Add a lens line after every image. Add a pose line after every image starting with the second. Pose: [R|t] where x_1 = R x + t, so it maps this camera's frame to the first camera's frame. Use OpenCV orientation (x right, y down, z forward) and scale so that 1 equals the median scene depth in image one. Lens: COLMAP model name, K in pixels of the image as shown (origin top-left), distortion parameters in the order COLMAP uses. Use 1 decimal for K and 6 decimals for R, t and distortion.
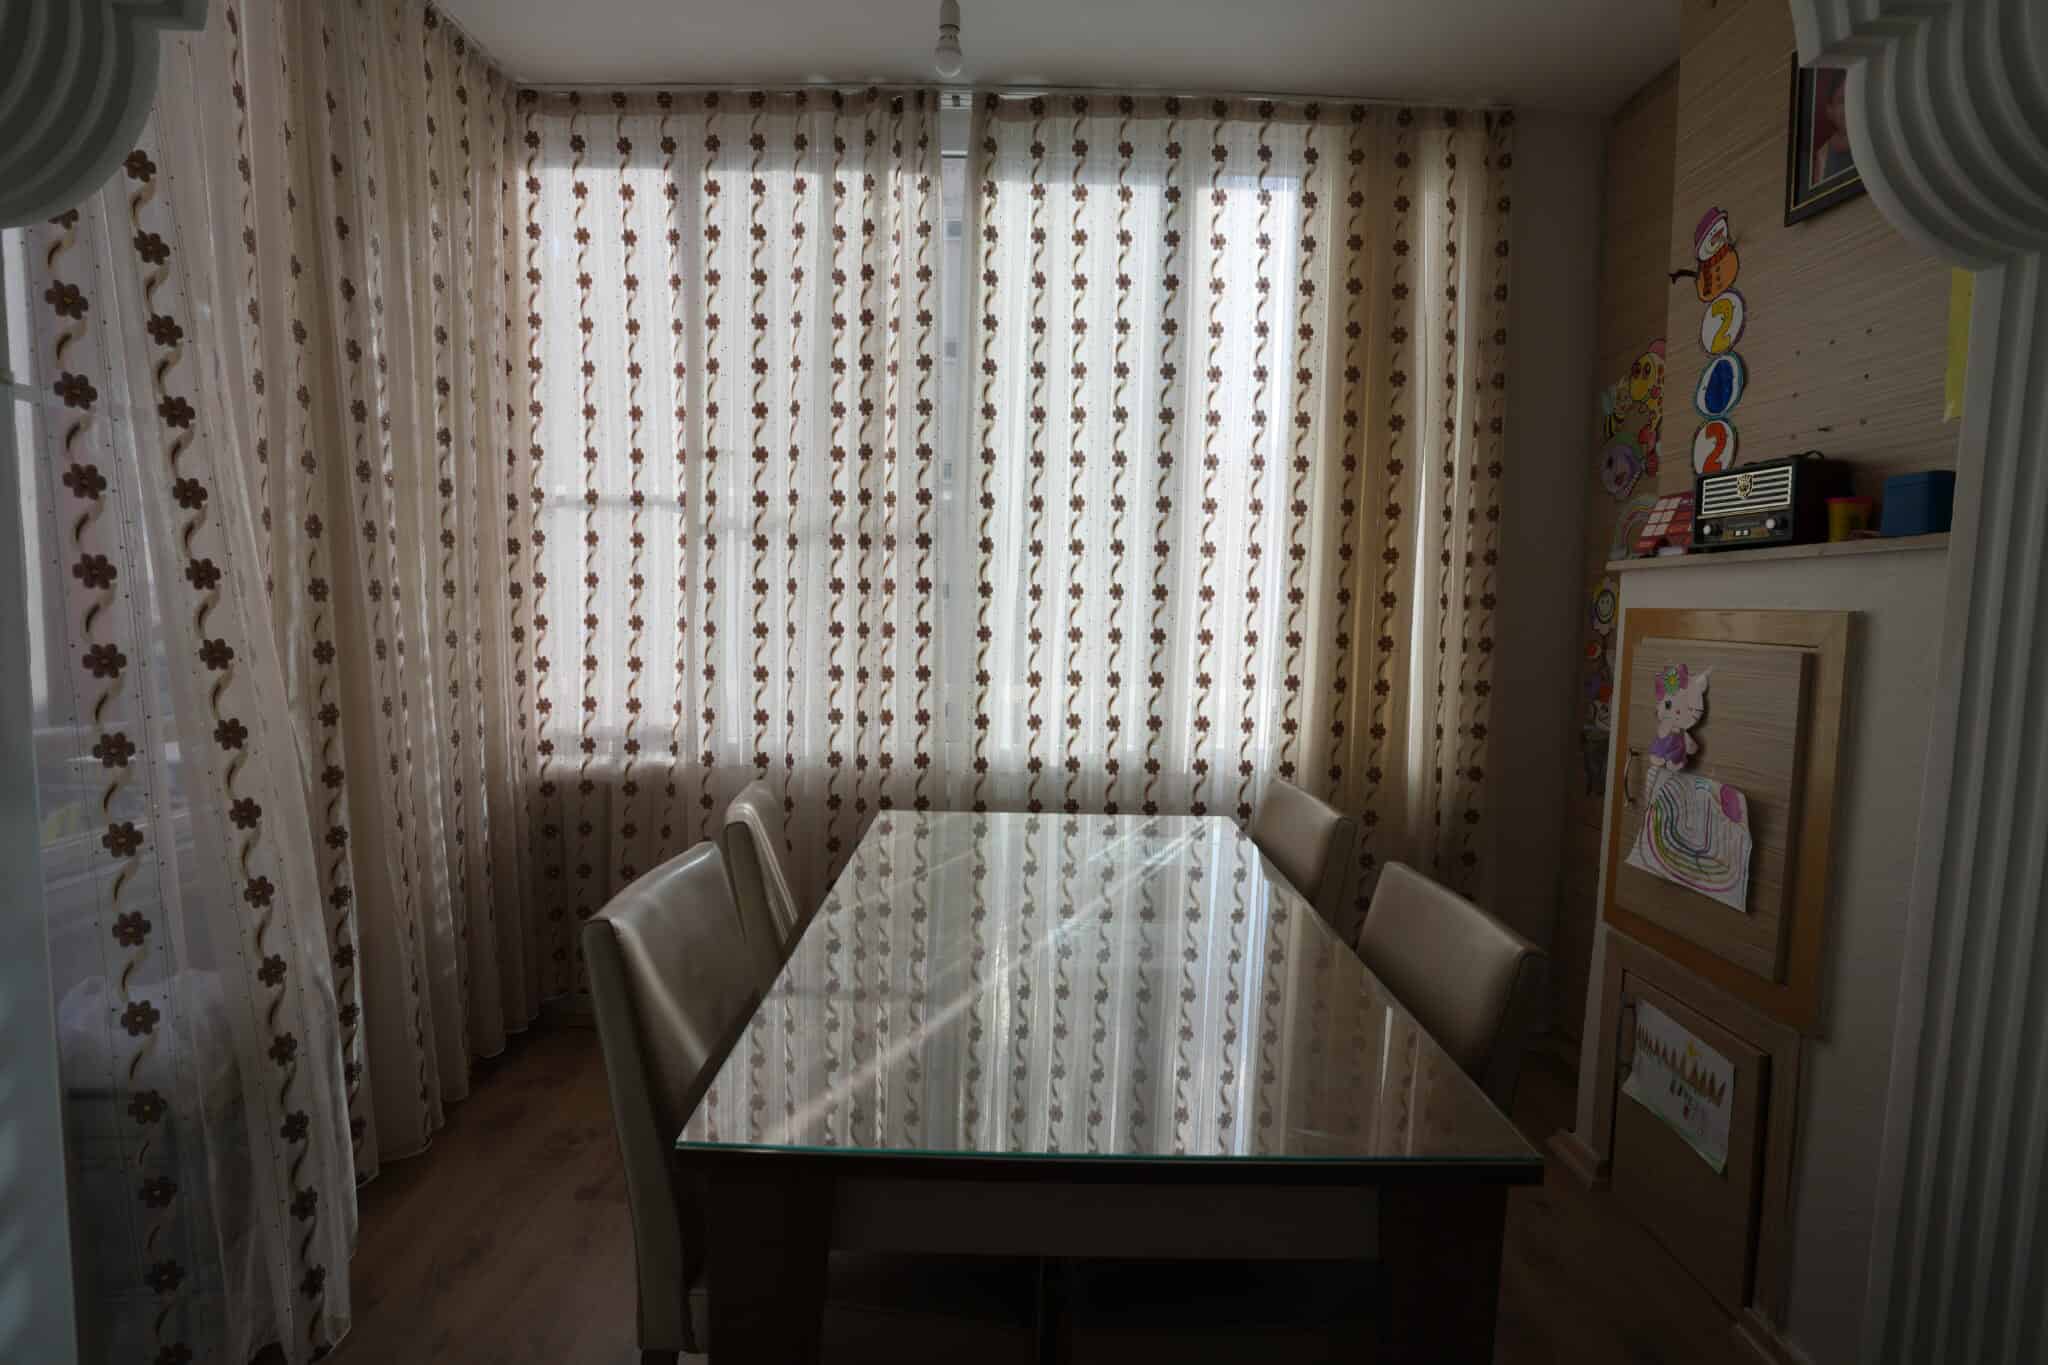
lens RADIAL K [[1005.7, 0, 1019.5], [0, 1005.7, 679.7], [0, 0, 1]] dist [-0.059541, 0.017174]
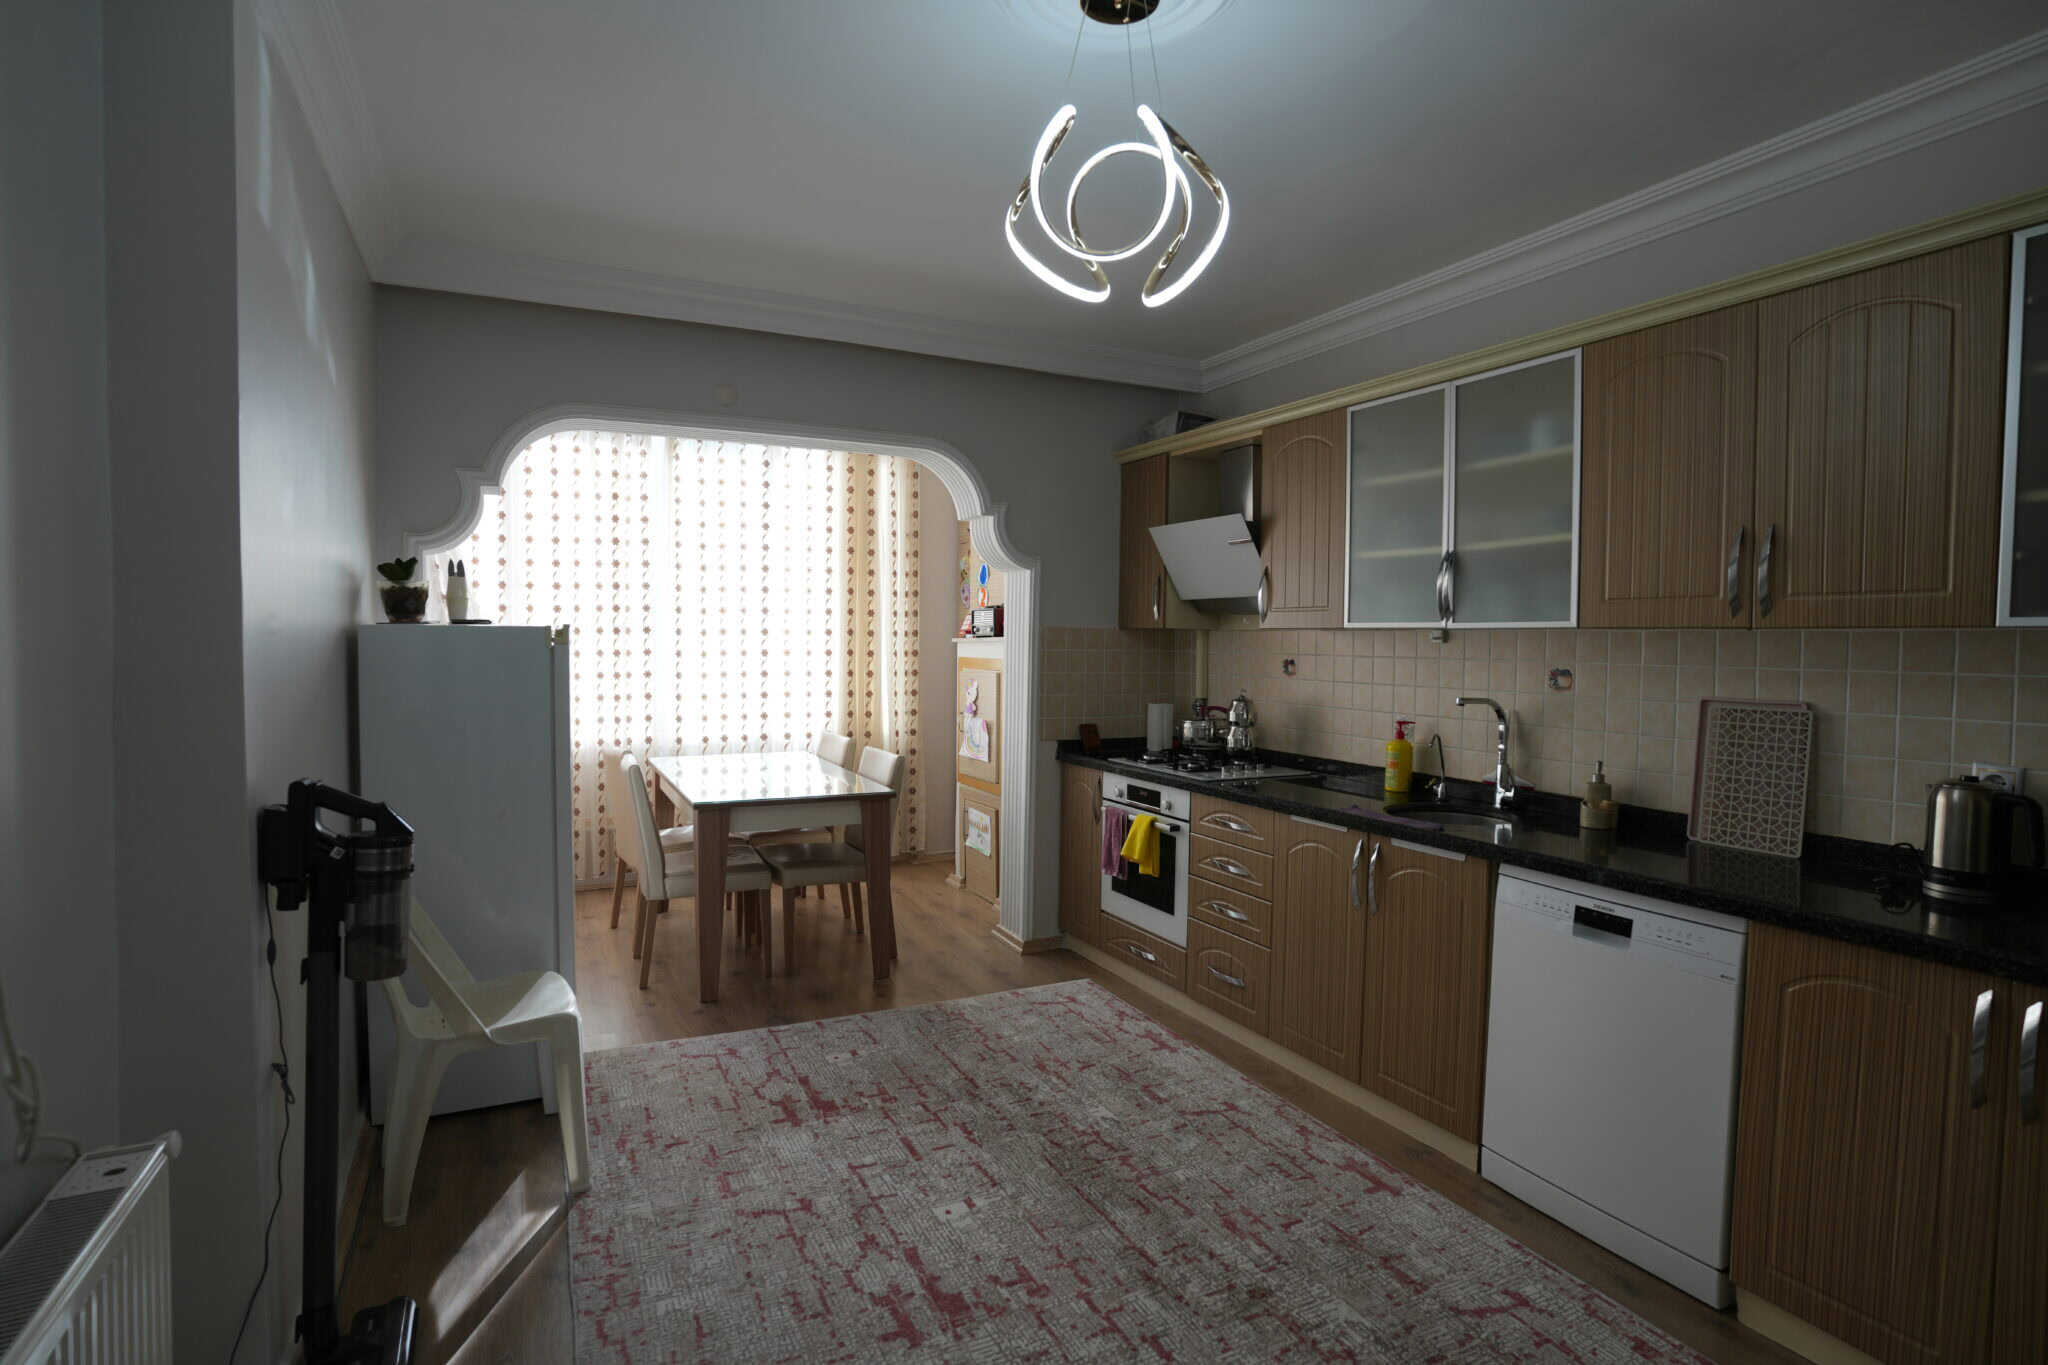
lens RADIAL K [[1005.7, 0, 1019.9], [0, 1005.7, 673.0], [0, 0, 1]] dist [-0.059541, 0.017174]
pose [[0.892820, -0.029598, 0.449440, -0.329345], [0.047833, 0.998426, -0.029268, 0.041917], [-0.447867, 0.047629, 0.892831, -1.111583]]
